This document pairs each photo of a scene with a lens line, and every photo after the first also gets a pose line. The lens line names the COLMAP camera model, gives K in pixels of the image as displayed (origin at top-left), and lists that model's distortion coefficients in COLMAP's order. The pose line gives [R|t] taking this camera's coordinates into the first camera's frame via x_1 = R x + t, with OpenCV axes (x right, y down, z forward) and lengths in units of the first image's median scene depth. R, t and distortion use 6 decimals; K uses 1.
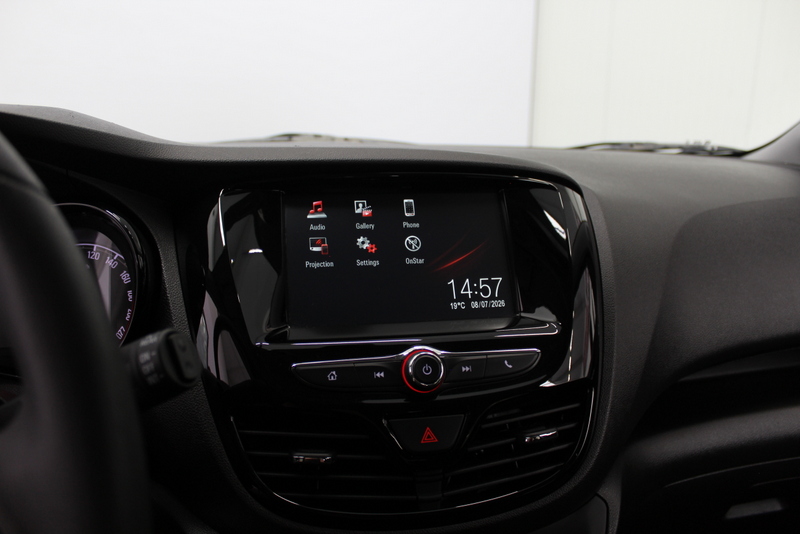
lens RADIAL K [[650.1, 0, 400.0], [0, 650.1, 267.0], [0, 0, 1]] dist [-0.164307, 0.131826]
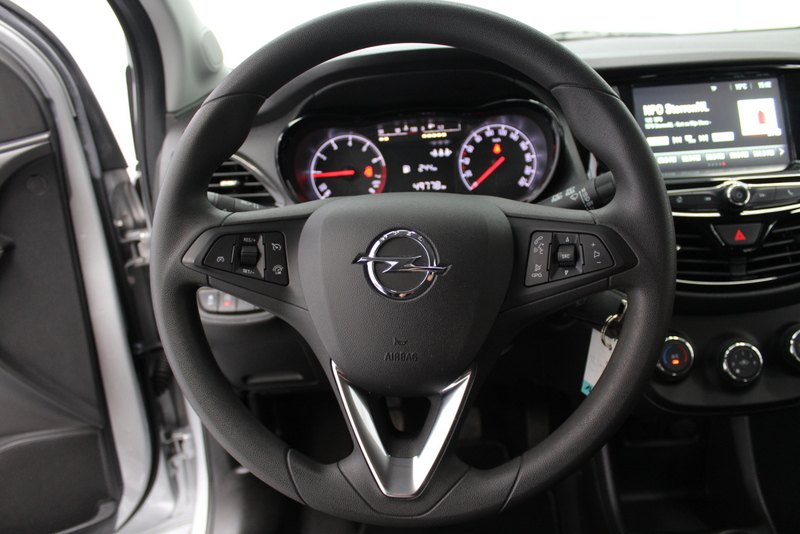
lens RADIAL K [[630.8, 0, 419.5], [0, 630.8, 266.0], [0, 0, 1]] dist [-0.140290, 0.117924]
pose [[0.971645, -0.001626, -0.236441, -0.338432], [0.045273, 0.982754, 0.179288, 0.020465], [0.232072, -0.184909, 0.954962, -0.614806]]
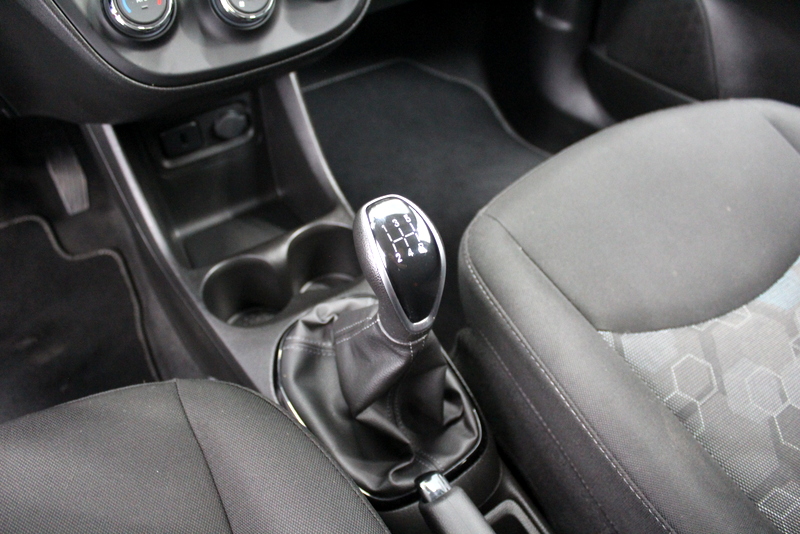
lens RADIAL K [[648.4, 0, 398.6], [0, 648.4, 263.6], [0, 0, 1]] dist [-0.167248, 0.135080]
pose [[0.926922, -0.270245, 0.260351, -0.099001], [0.075775, 0.814305, 0.575470, 0.322803], [-0.367523, -0.513688, 0.775275, -0.200272]]
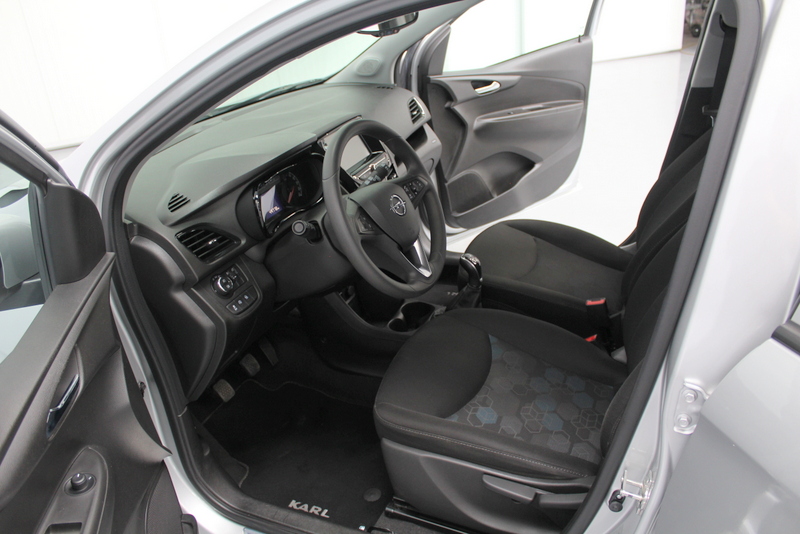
lens RADIAL K [[648.4, 0, 398.6], [0, 648.4, 263.6], [0, 0, 1]] dist [-0.167248, 0.135080]
pose [[0.563524, -0.409686, 0.717355, -2.861989], [0.262453, 0.912162, 0.314769, -0.519631], [-0.783300, 0.010891, 0.621548, -1.571692]]
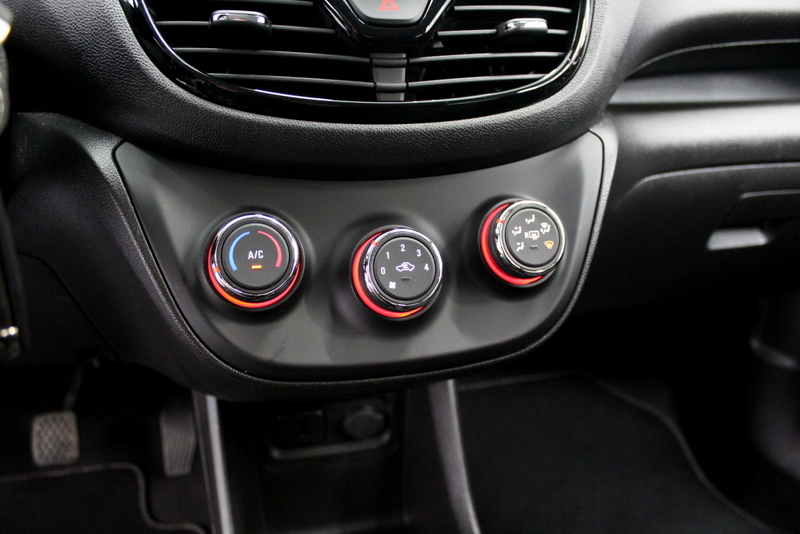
lens RADIAL K [[648.4, 0, 398.6], [0, 648.4, 263.6], [0, 0, 1]] dist [-0.167248, 0.135080]
pose [[0.995819, -0.009430, 0.090859, -0.022915], [-0.005831, 0.986067, 0.166244, 0.395169], [-0.091160, -0.166079, 0.981890, 0.152452]]
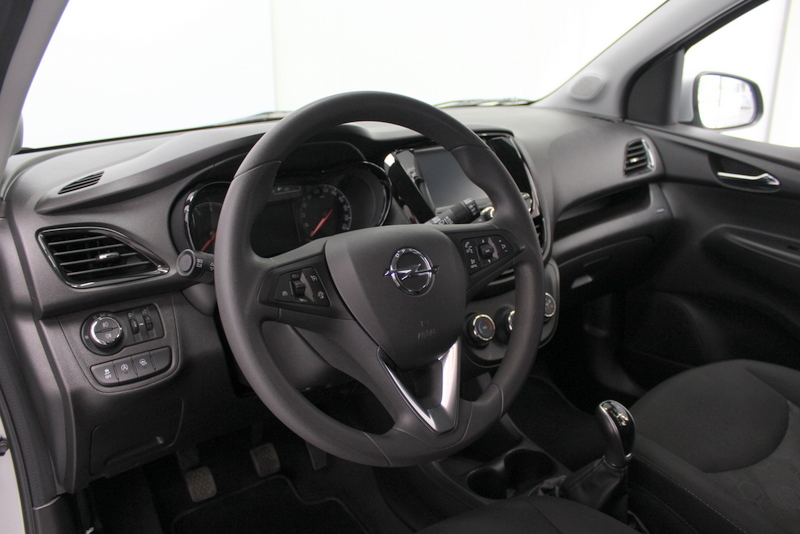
lens RADIAL K [[648.4, 0, 398.6], [0, 648.4, 263.6], [0, 0, 1]] dist [-0.167248, 0.135080]
pose [[0.897764, -0.163682, 0.408936, -1.214410], [0.122917, 0.984608, 0.124253, -0.016905], [-0.422979, -0.061285, 0.904064, -0.997140]]
